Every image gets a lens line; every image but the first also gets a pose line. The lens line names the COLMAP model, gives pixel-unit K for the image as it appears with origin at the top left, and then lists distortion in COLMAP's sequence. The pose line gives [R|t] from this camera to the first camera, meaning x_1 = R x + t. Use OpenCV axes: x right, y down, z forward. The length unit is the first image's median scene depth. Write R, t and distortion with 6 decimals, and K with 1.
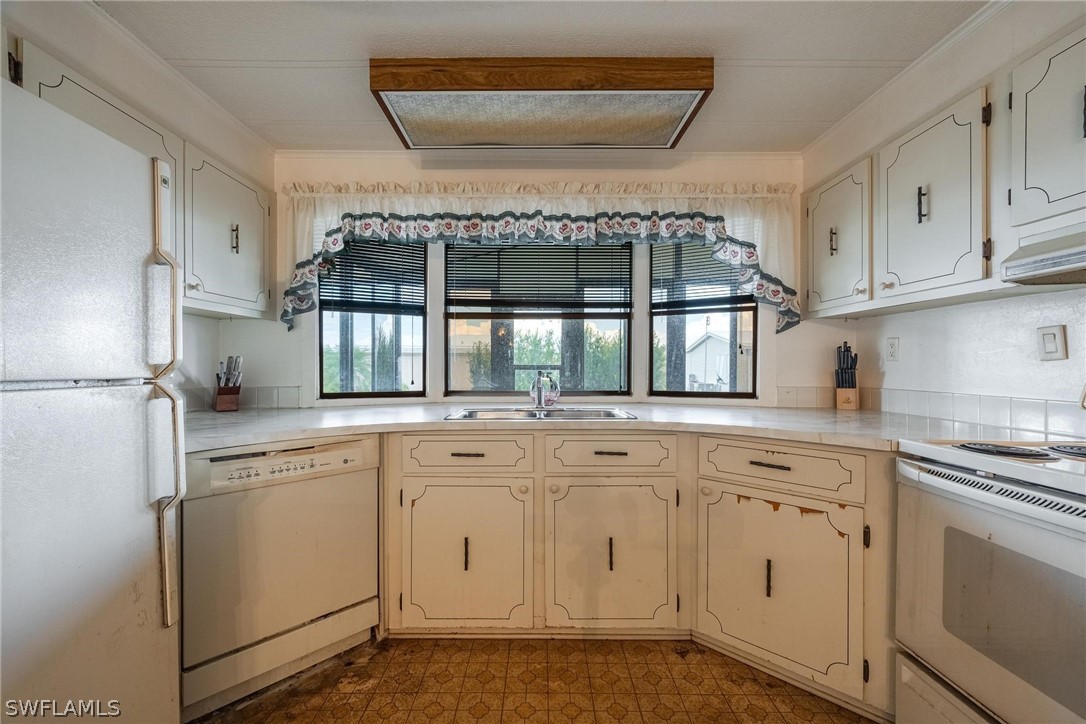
lens RADIAL K [[436.8, 0, 535.0], [0, 436.8, 365.7], [0, 0, 1]] dist [0.000007, -0.000024]
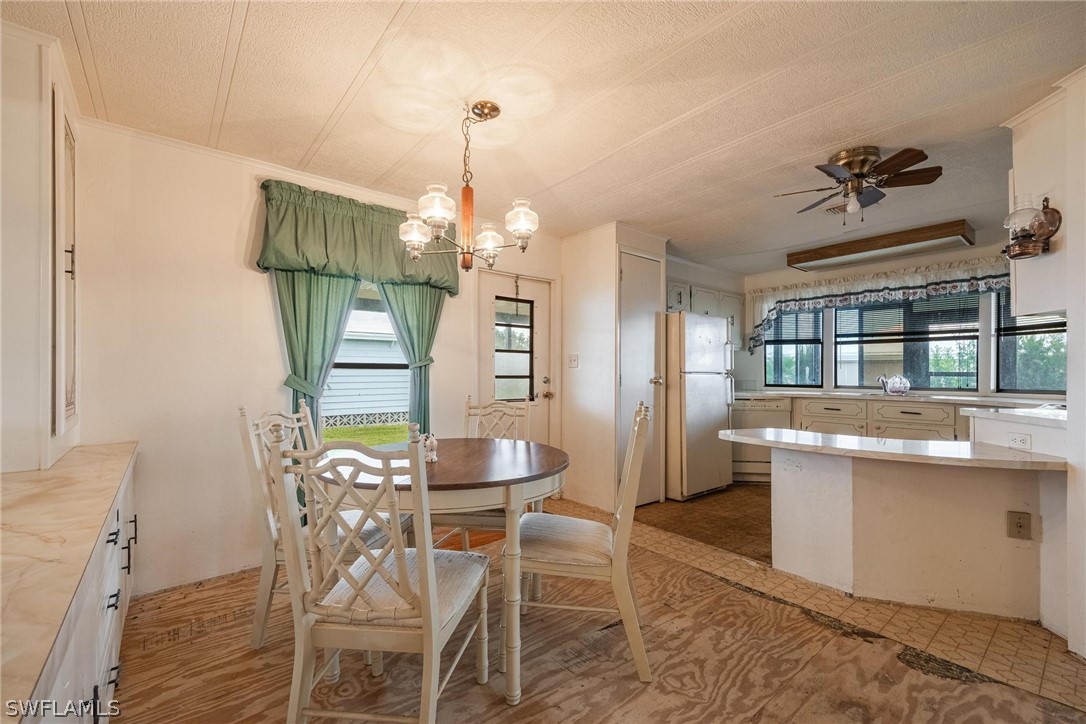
lens RADIAL K [[436.8, 0, 546.6], [0, 436.8, 368.3], [0, 0, 1]] dist [0.000007, -0.000024]
pose [[0.625998, -0.005569, -0.779805, 0.548275], [-0.007070, 0.999893, -0.012816, 0.023762], [0.779793, 0.013536, 0.625892, -1.269750]]
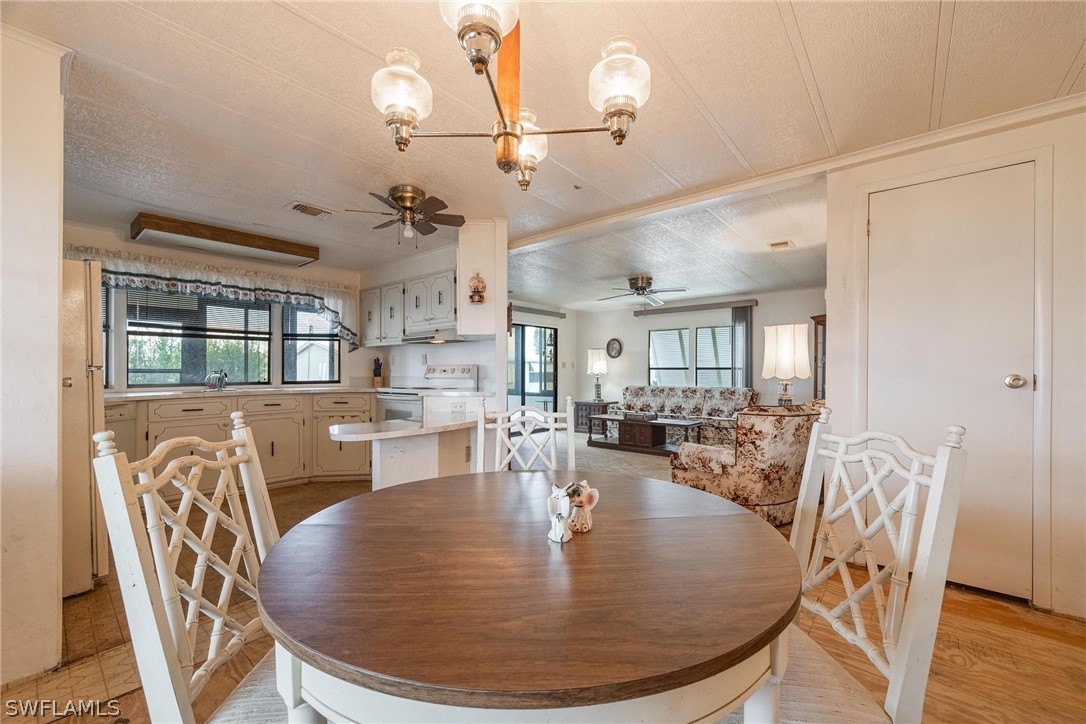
lens RADIAL K [[436.8, 0, 546.3], [0, 436.8, 369.3], [0, 0, 1]] dist [0.000007, -0.000024]
pose [[0.643762, -0.001421, 0.765225, -0.506208], [0.005986, 0.999977, -0.003180, 0.024830], [-0.765203, 0.006628, 0.643755, -1.215064]]
